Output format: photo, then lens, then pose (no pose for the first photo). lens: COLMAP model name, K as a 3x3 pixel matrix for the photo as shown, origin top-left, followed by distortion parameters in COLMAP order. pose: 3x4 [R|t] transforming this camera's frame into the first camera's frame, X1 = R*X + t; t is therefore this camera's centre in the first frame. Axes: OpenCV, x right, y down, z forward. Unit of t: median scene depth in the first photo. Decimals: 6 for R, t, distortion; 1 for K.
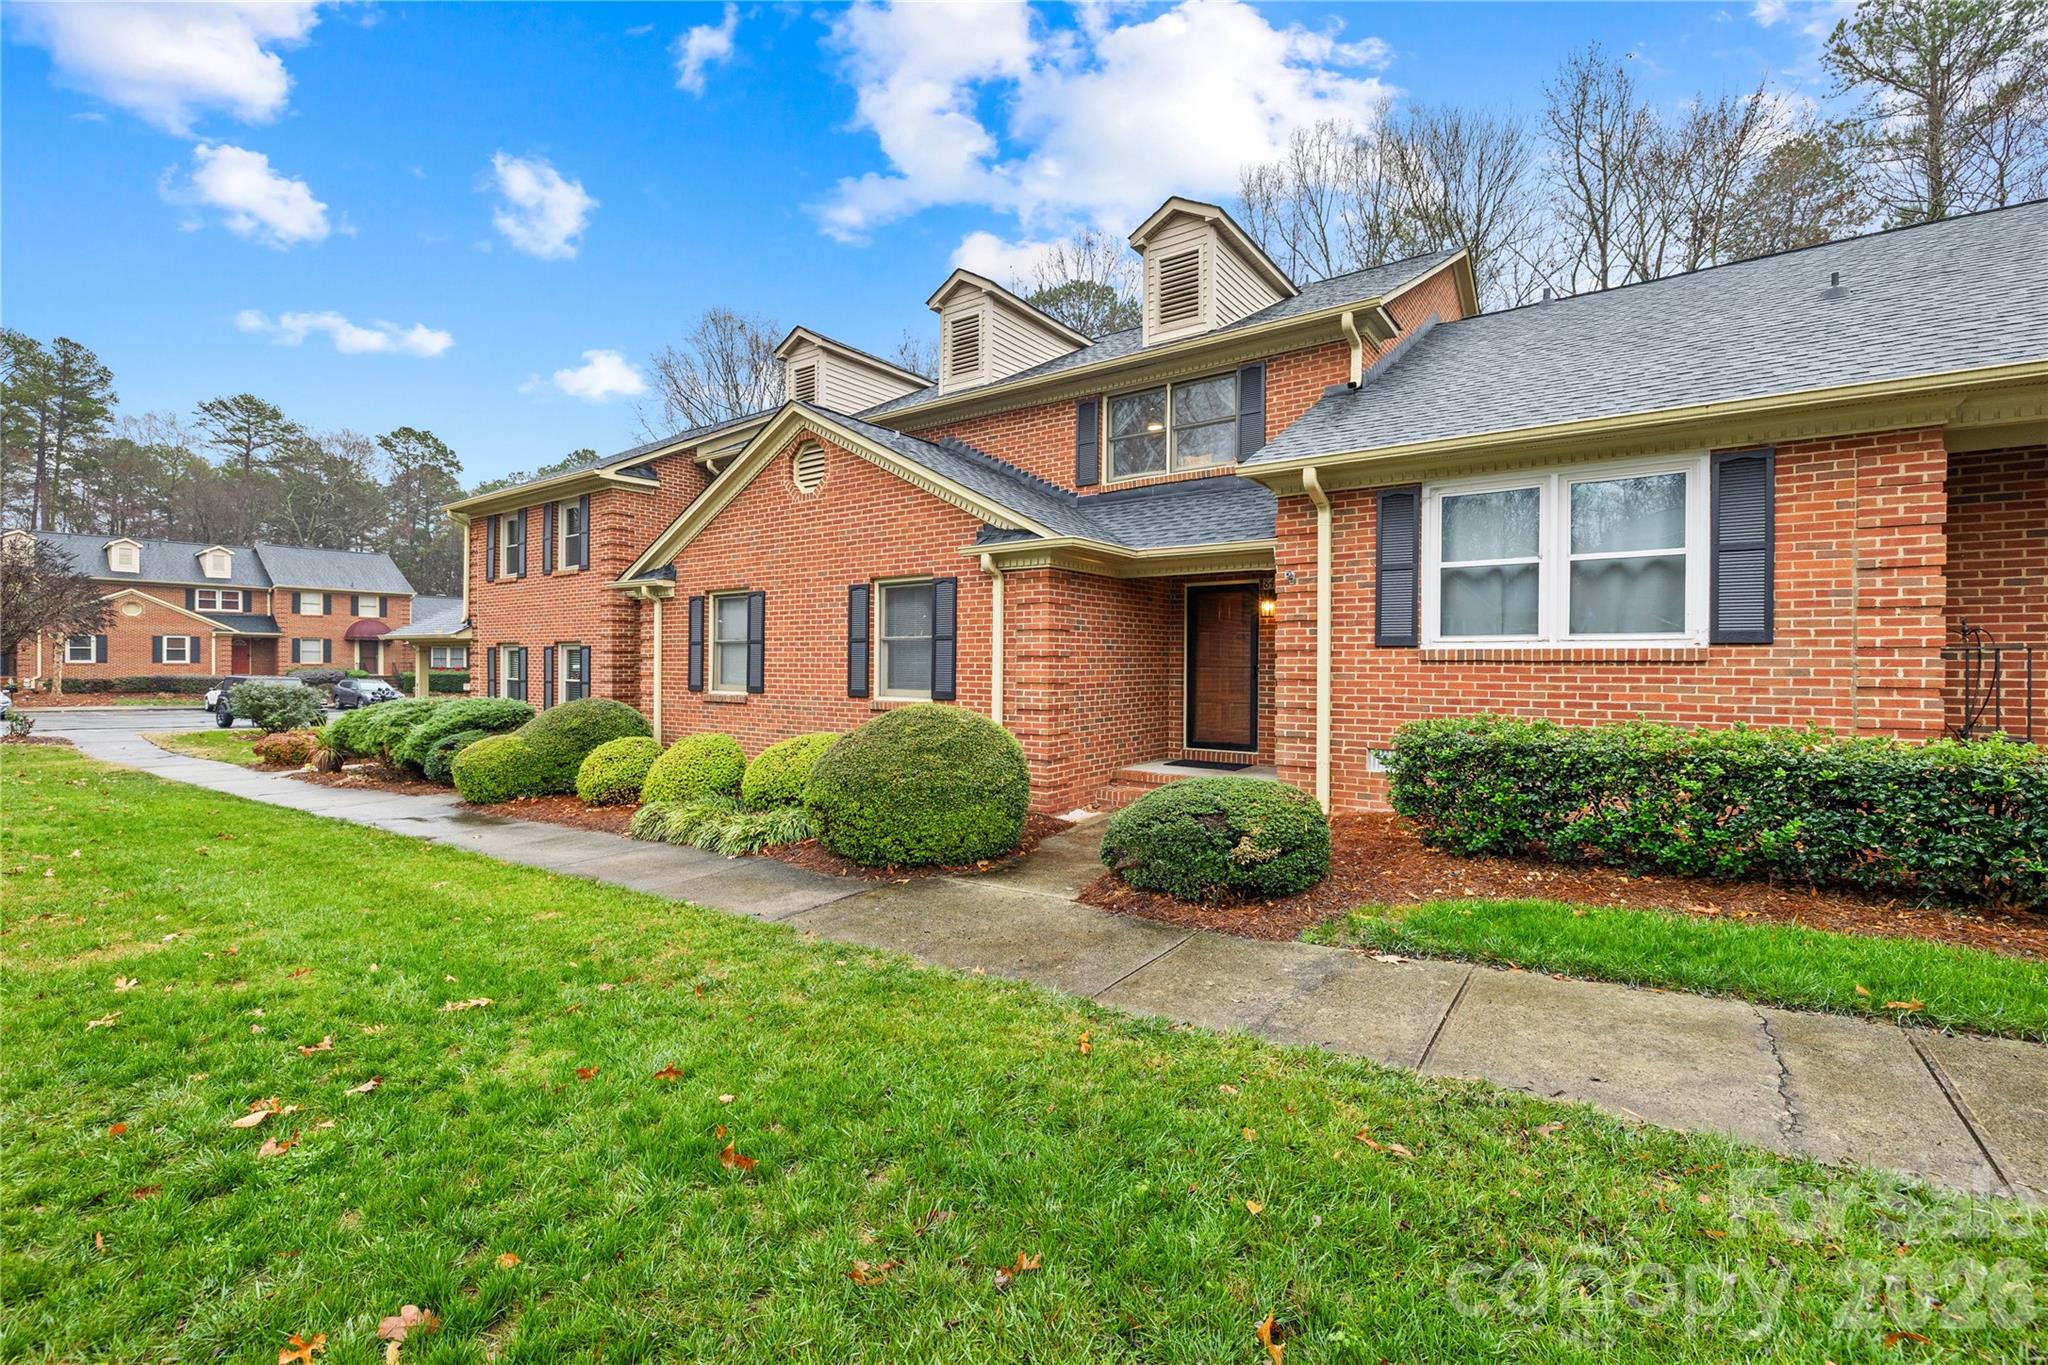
lens RADIAL K [[892.6, 0, 1014.9], [0, 892.6, 669.9], [0, 0, 1]] dist [-0.003283, 0.000415]
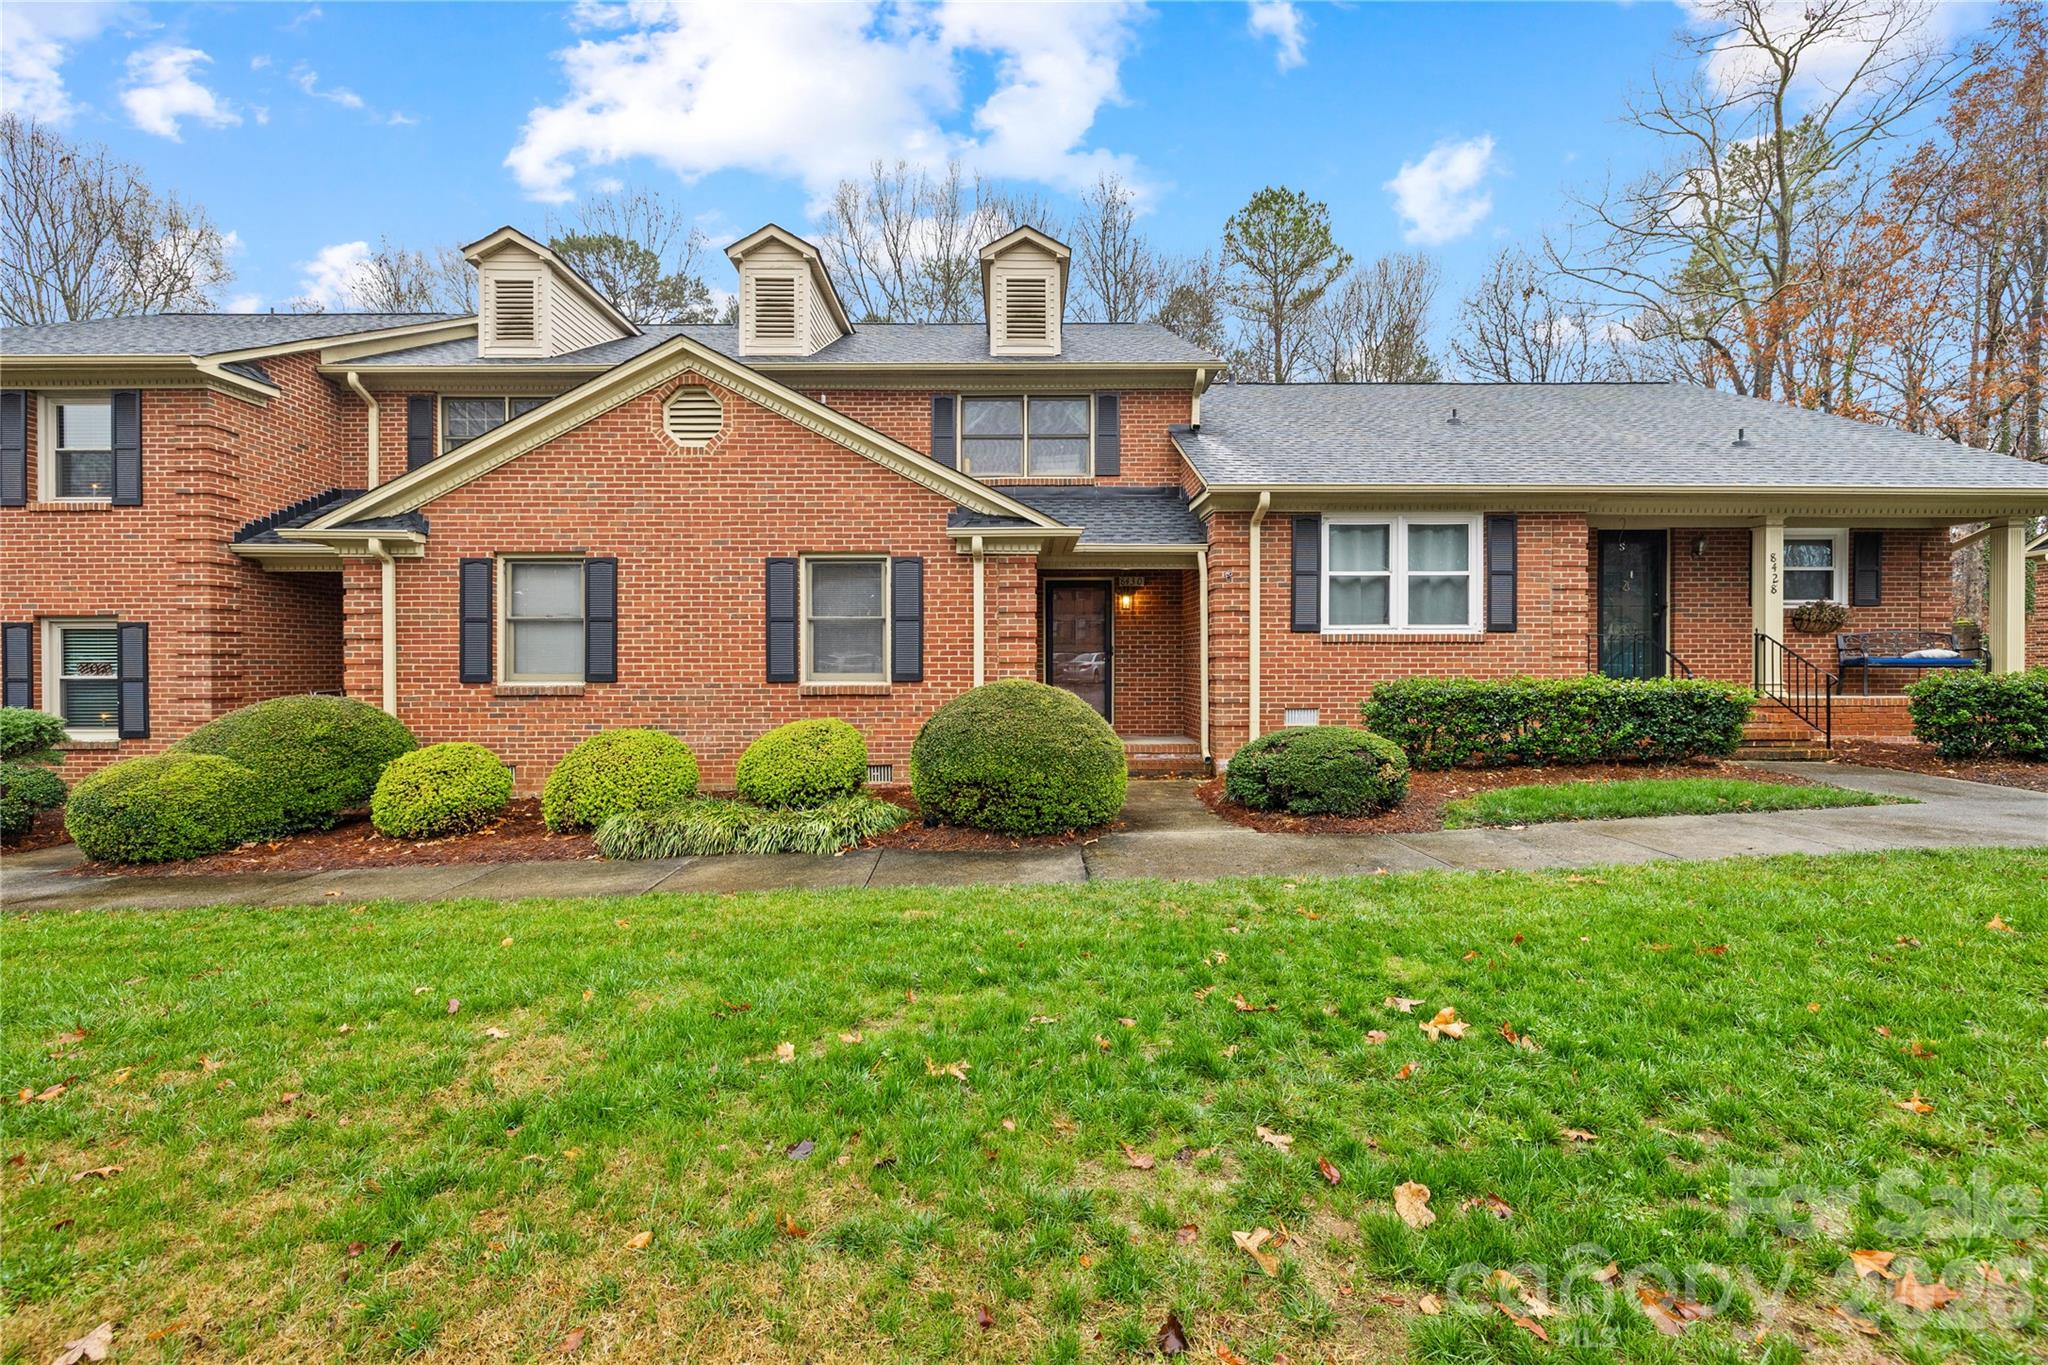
lens RADIAL K [[892.6, 0, 1012.1], [0, 892.6, 679.9], [0, 0, 1]] dist [-0.003283, 0.000415]
pose [[0.795244, -0.011942, 0.606172, -0.623652], [0.009303, 0.999929, 0.007495, 0.027191], [-0.606218, -0.000321, 0.795299, 0.162920]]
